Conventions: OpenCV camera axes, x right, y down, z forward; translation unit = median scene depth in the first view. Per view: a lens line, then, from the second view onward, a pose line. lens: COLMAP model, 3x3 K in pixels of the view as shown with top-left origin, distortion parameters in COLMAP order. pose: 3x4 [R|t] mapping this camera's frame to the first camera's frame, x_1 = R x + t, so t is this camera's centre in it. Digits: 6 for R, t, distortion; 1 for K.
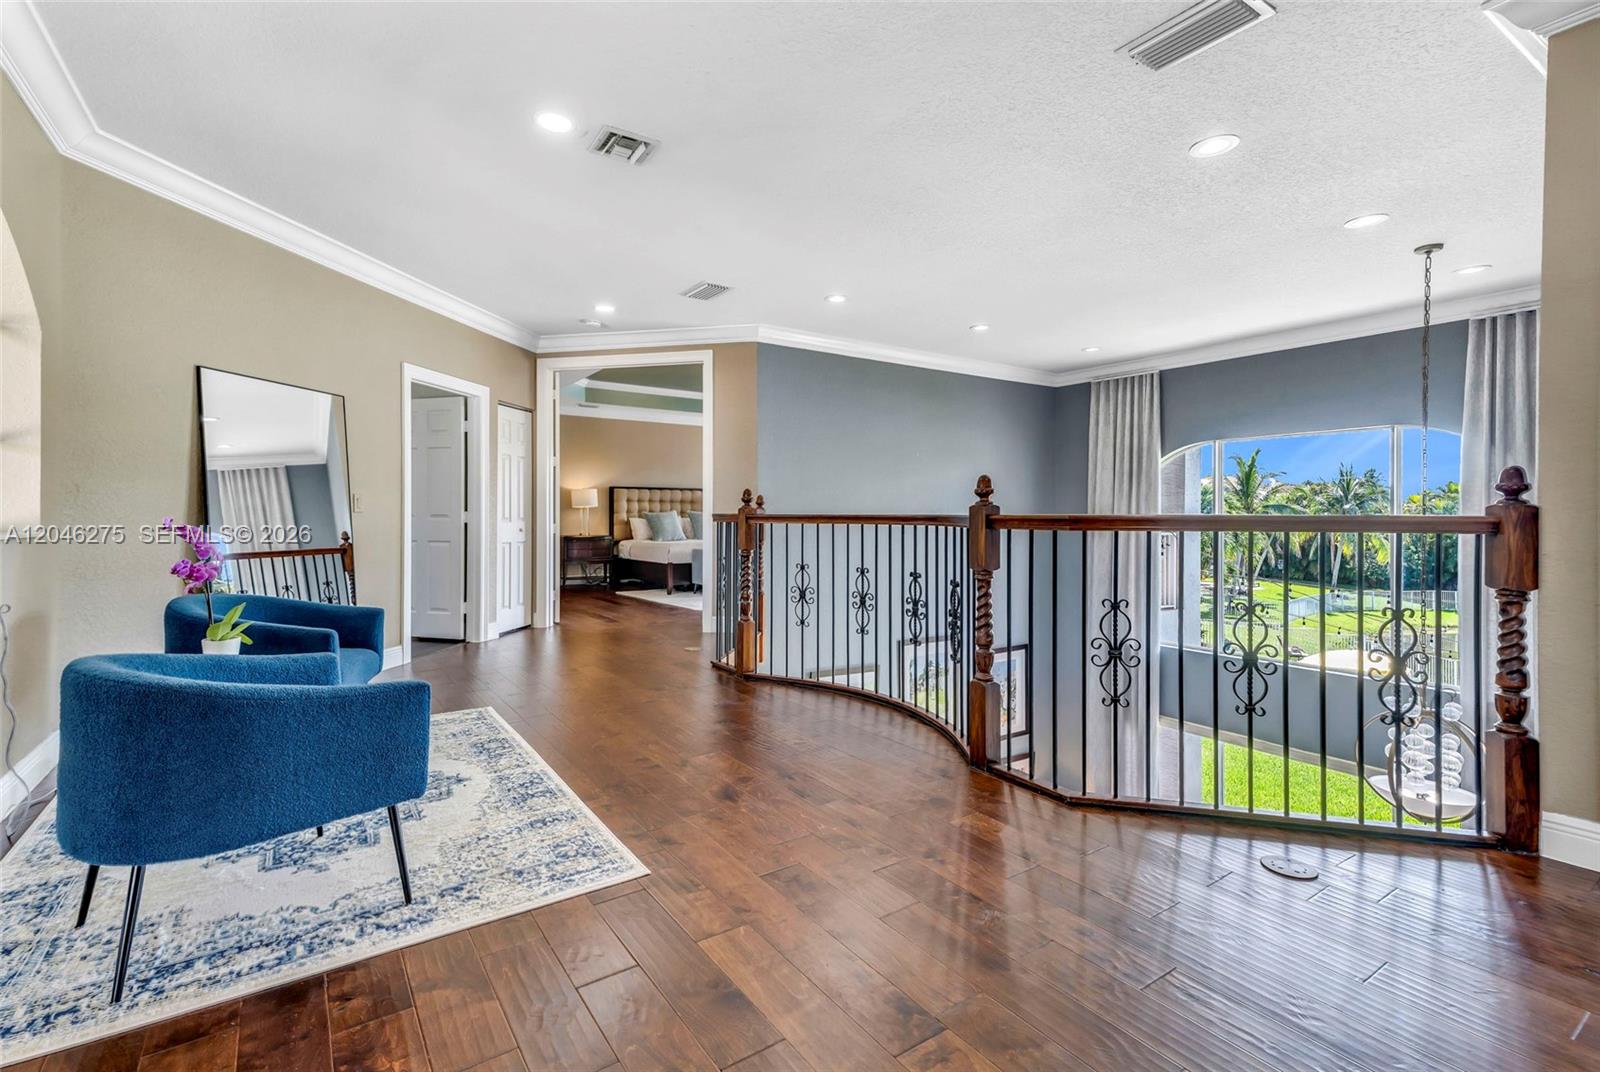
lens RADIAL K [[782.2, 0, 815.2], [0, 782.2, 506.4], [0, 0, 1]] dist [0.035648, -0.000181]
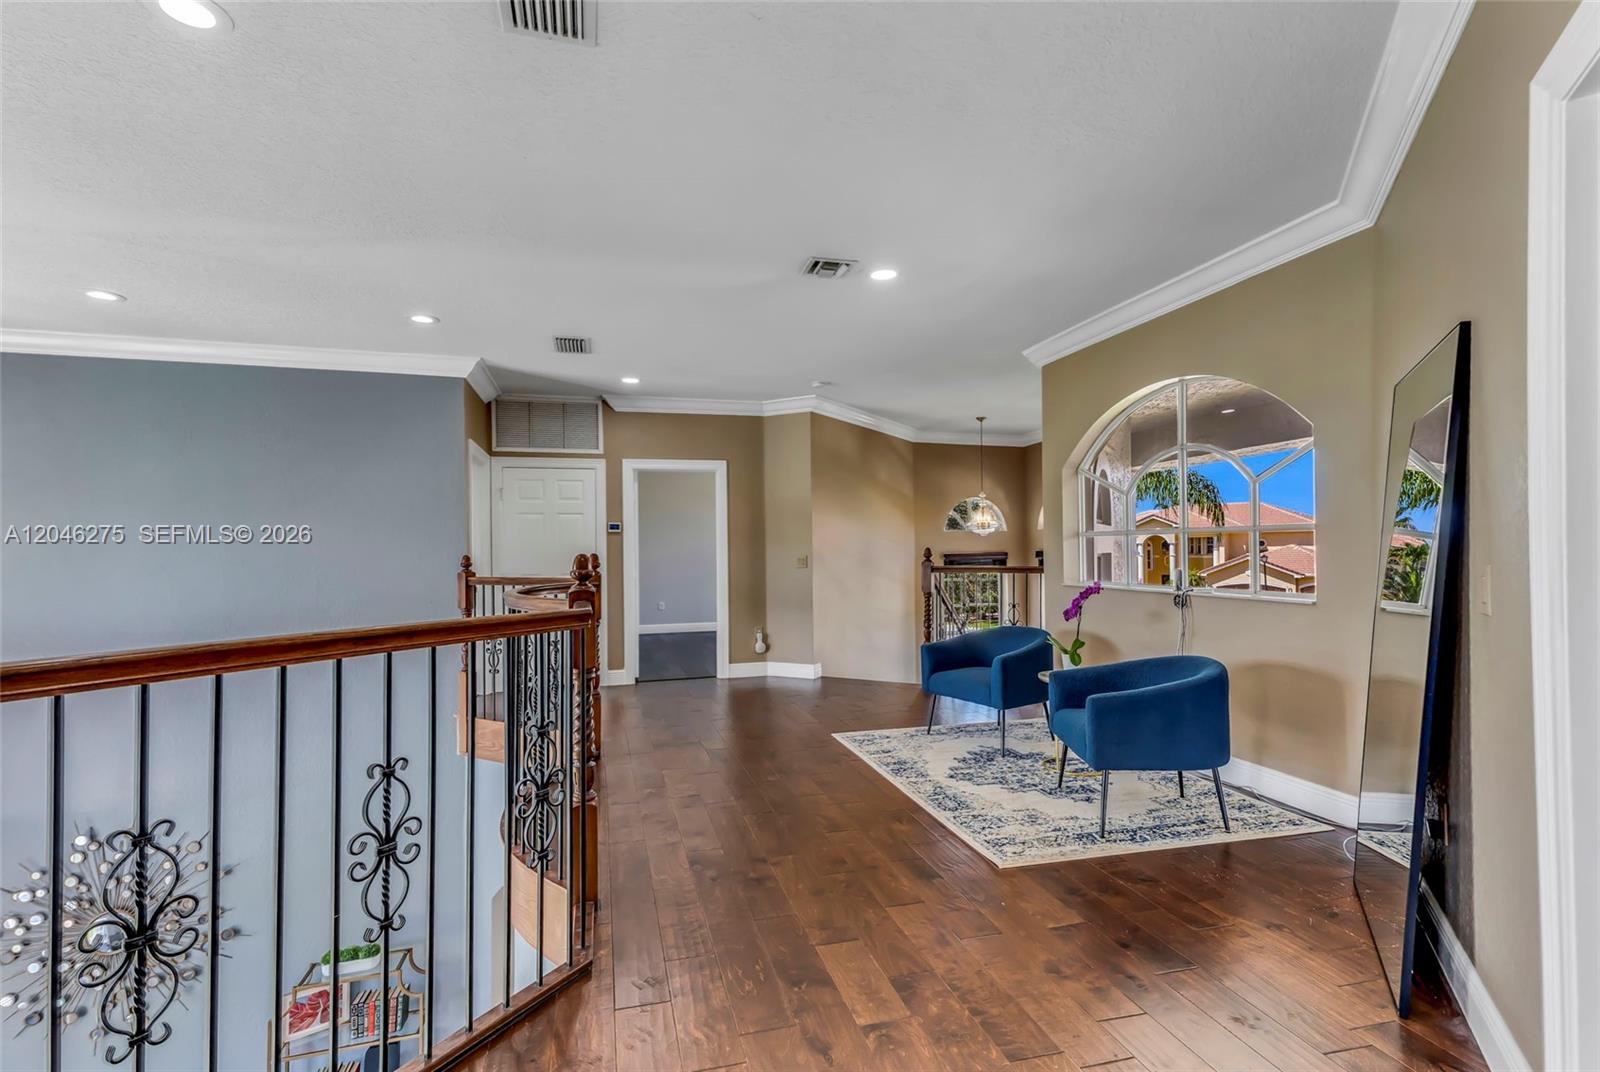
lens RADIAL K [[778.4, 0, 799.3], [0, 778.4, 516.0], [0, 0, 1]] dist [0.032071, 0.000522]
pose [[-0.947576, 0.004108, 0.319503, -0.552625], [-0.001075, 0.999871, -0.016044, -0.070873], [-0.319528, -0.015546, -0.947449, 2.067172]]
